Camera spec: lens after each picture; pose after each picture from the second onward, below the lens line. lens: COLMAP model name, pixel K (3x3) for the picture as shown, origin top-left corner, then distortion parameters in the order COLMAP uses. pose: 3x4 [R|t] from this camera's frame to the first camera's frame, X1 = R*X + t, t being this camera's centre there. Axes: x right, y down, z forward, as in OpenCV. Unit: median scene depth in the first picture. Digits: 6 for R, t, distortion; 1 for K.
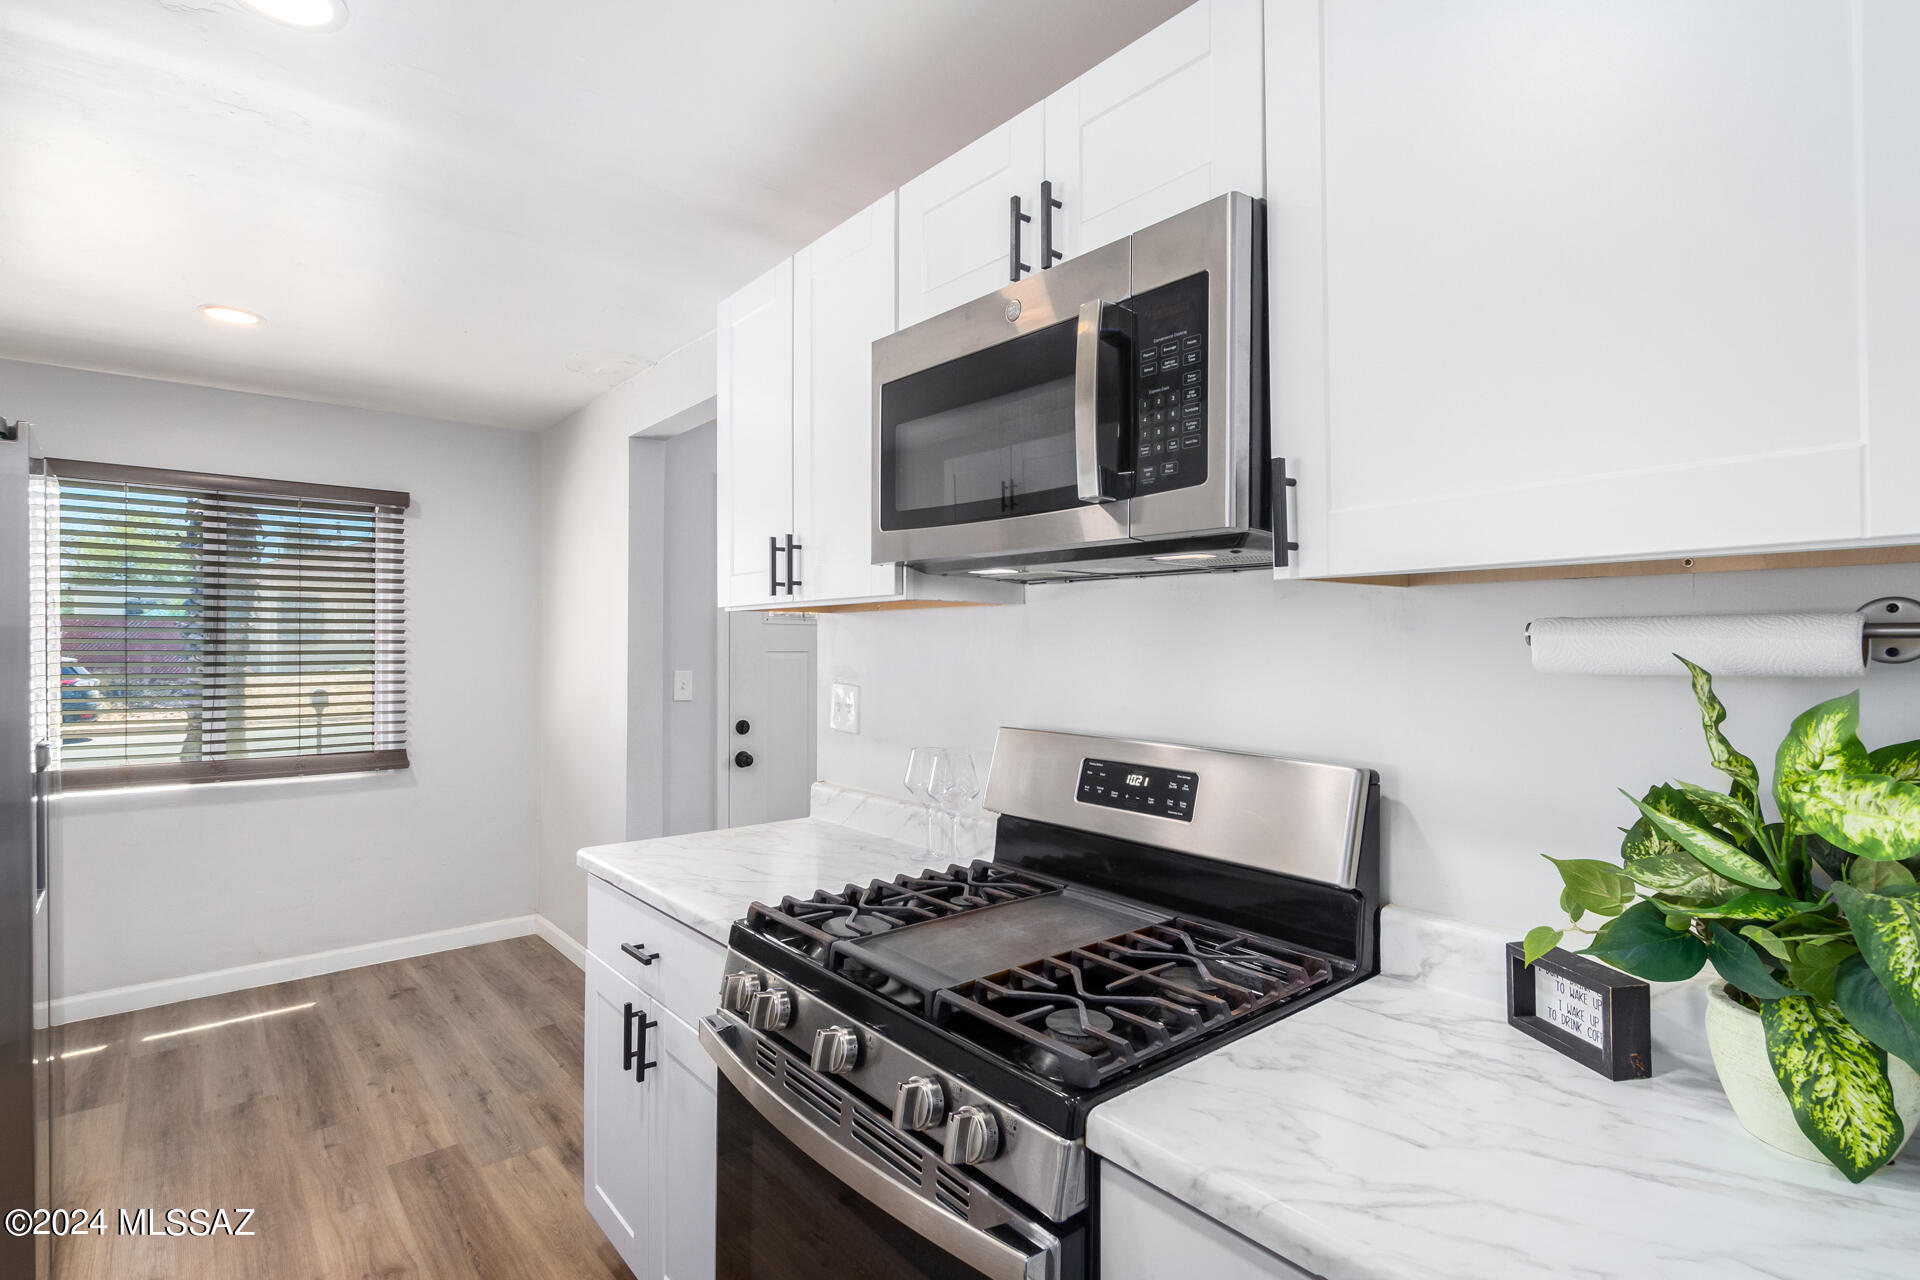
lens RADIAL K [[929.1, 0, 960.0], [0, 929.1, 640.0], [0, 0, 1]] dist [0.003731, -0.007236]
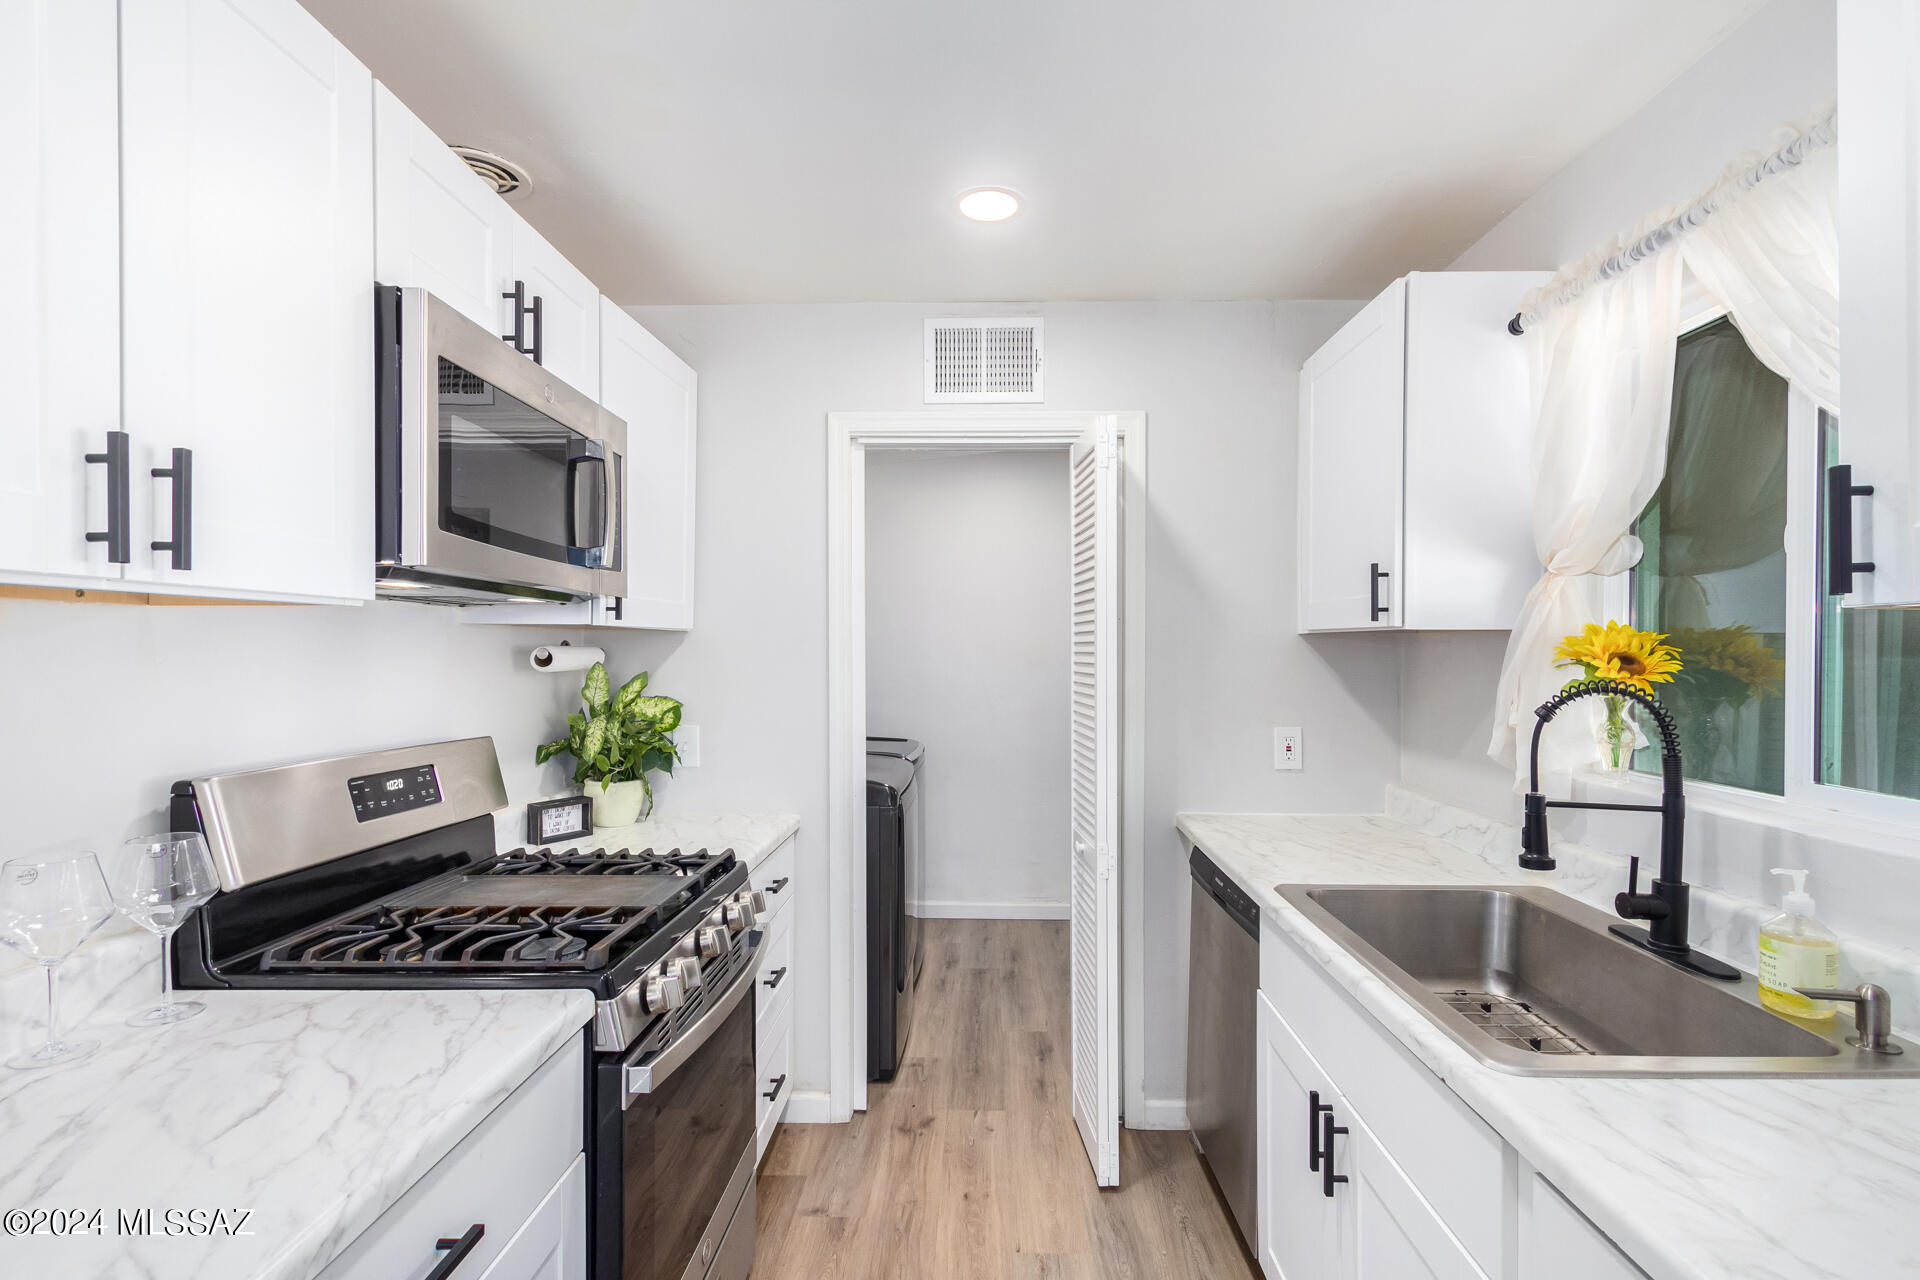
lens RADIAL K [[878.9, 0, 965.3], [0, 878.9, 657.9], [0, 0, 1]] dist [-0.001353, -0.008283]
pose [[-0.746597, -0.008580, 0.665221, -0.989083], [-0.003609, 0.999954, 0.008846, -0.010403], [-0.665266, 0.004203, -0.746594, 1.306446]]
